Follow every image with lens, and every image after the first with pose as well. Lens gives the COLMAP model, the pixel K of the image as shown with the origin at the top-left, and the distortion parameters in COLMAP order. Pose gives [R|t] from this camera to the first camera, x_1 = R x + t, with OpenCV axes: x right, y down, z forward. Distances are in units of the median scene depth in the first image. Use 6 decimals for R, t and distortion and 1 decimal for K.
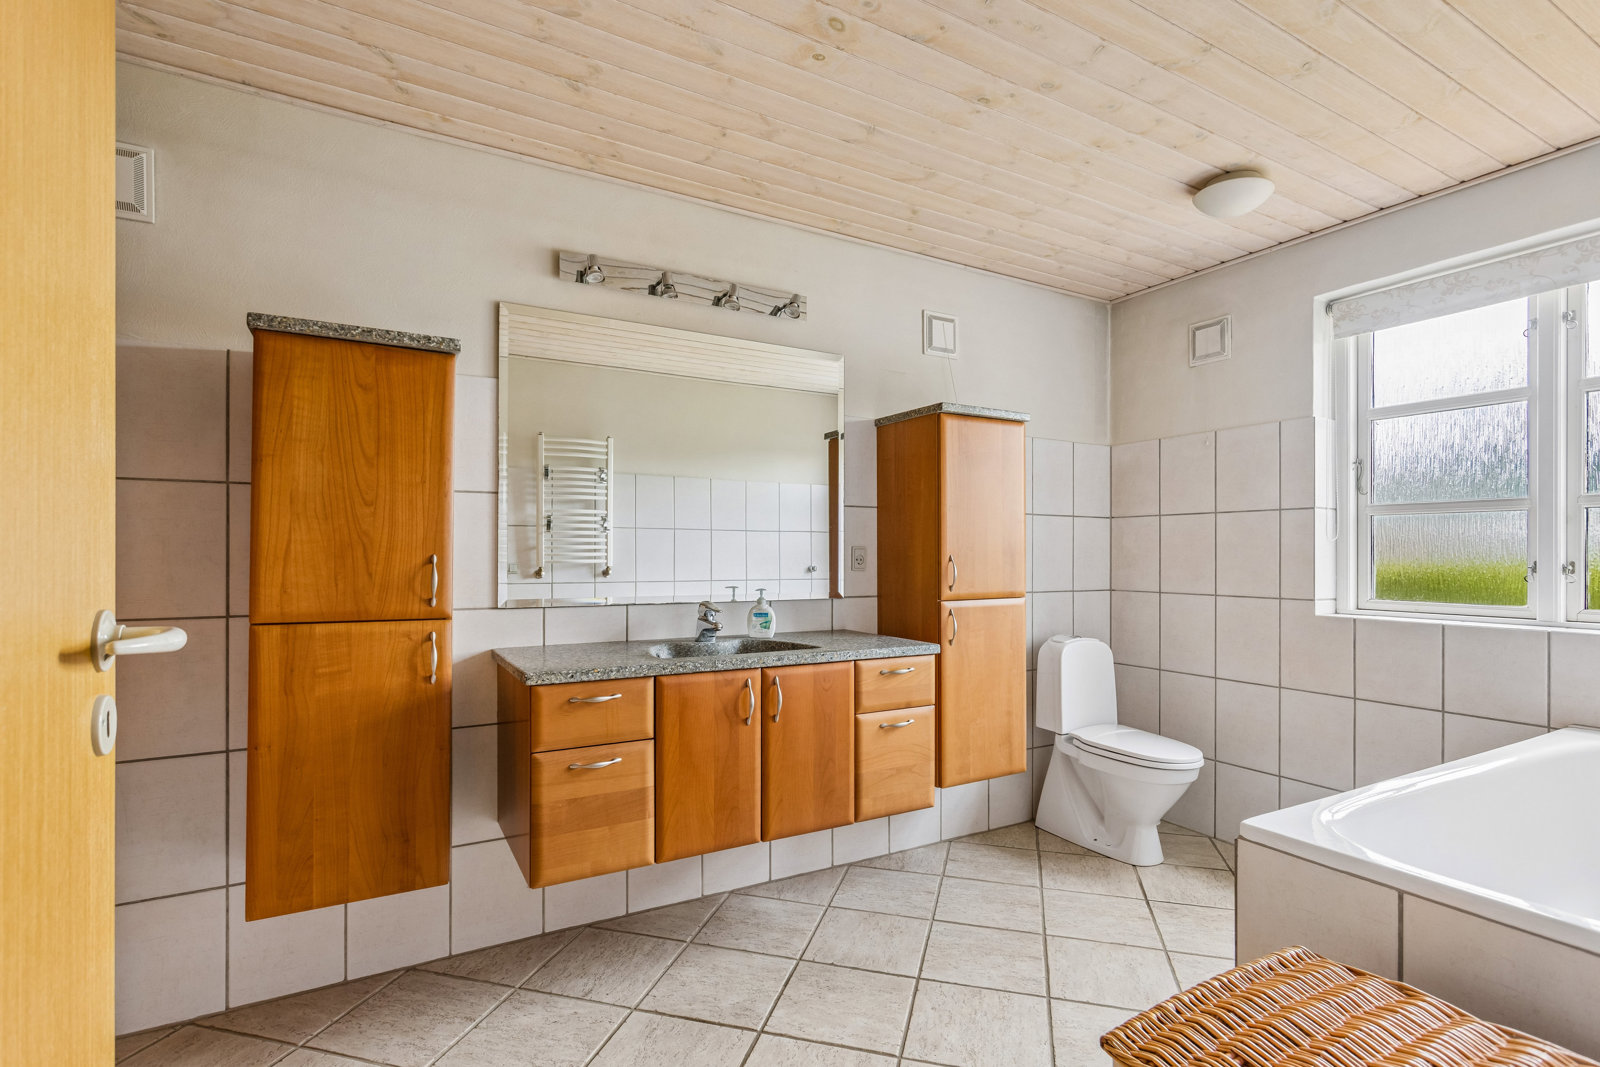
lens RADIAL K [[746.8, 0, 809.1], [0, 746.8, 565.3], [0, 0, 1]] dist [0.002947, 0.000141]
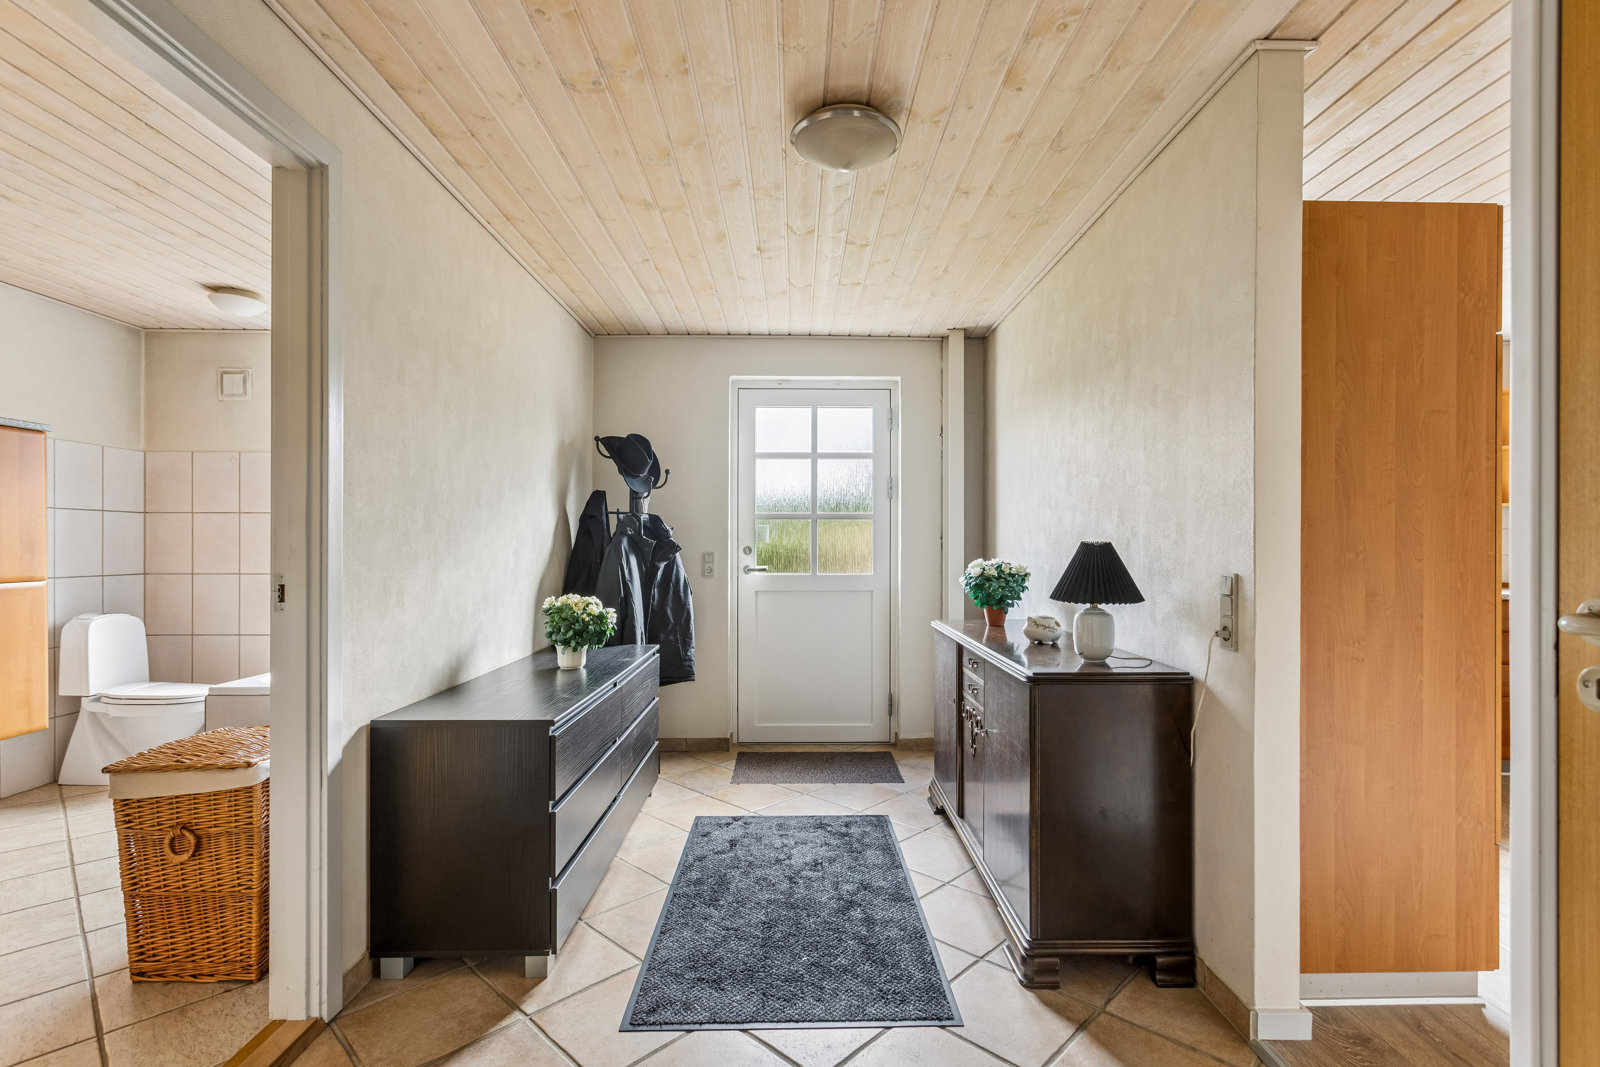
lens RADIAL K [[746.8, 0, 800.9], [0, 746.8, 546.7], [0, 0, 1]] dist [0.002947, 0.000141]
pose [[0.475821, -0.000261, 0.879542, -0.163331], [0.001942, 0.999998, -0.000754, -0.007312], [-0.879540, 0.002067, 0.475821, -0.540545]]
